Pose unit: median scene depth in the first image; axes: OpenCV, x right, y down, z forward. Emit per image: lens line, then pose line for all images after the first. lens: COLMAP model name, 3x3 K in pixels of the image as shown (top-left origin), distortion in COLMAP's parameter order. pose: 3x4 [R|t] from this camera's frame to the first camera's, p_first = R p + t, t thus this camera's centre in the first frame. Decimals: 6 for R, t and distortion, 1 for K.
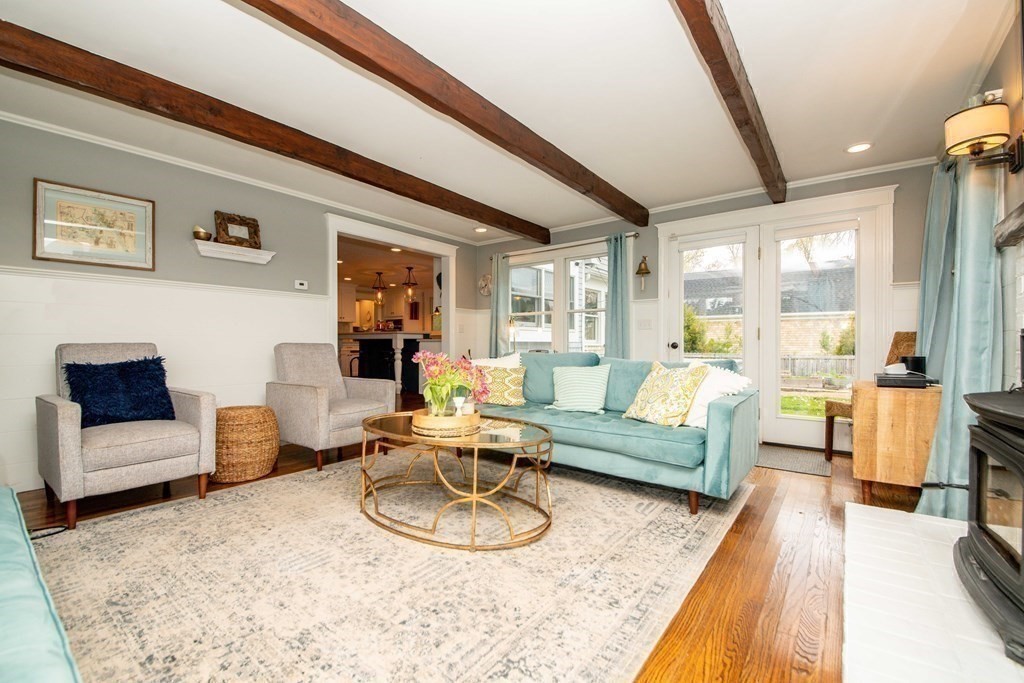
lens RADIAL K [[435.3, 0, 508.9], [0, 435.3, 346.0], [0, 0, 1]] dist [-0.005037, -0.001102]
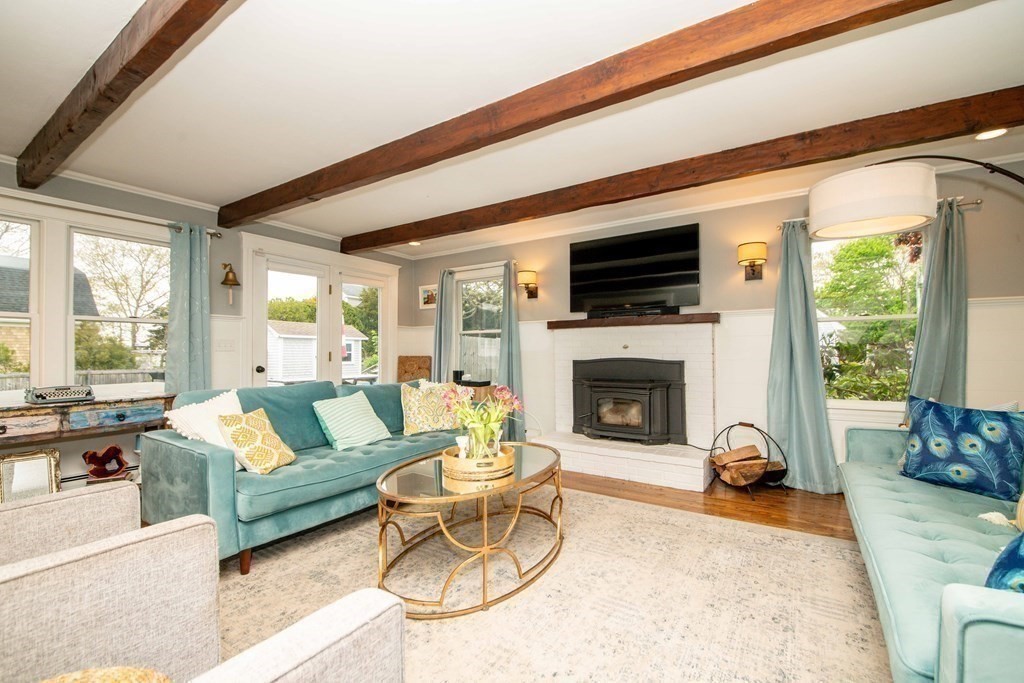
lens RADIAL K [[435.3, 0, 511.7], [0, 435.3, 350.6], [0, 0, 1]] dist [-0.005037, -0.001102]
pose [[-0.083685, 0.006361, 0.996472, -0.832543], [0.010100, 0.999934, -0.005535, -0.043249], [-0.996441, 0.009602, -0.083743, 0.775893]]
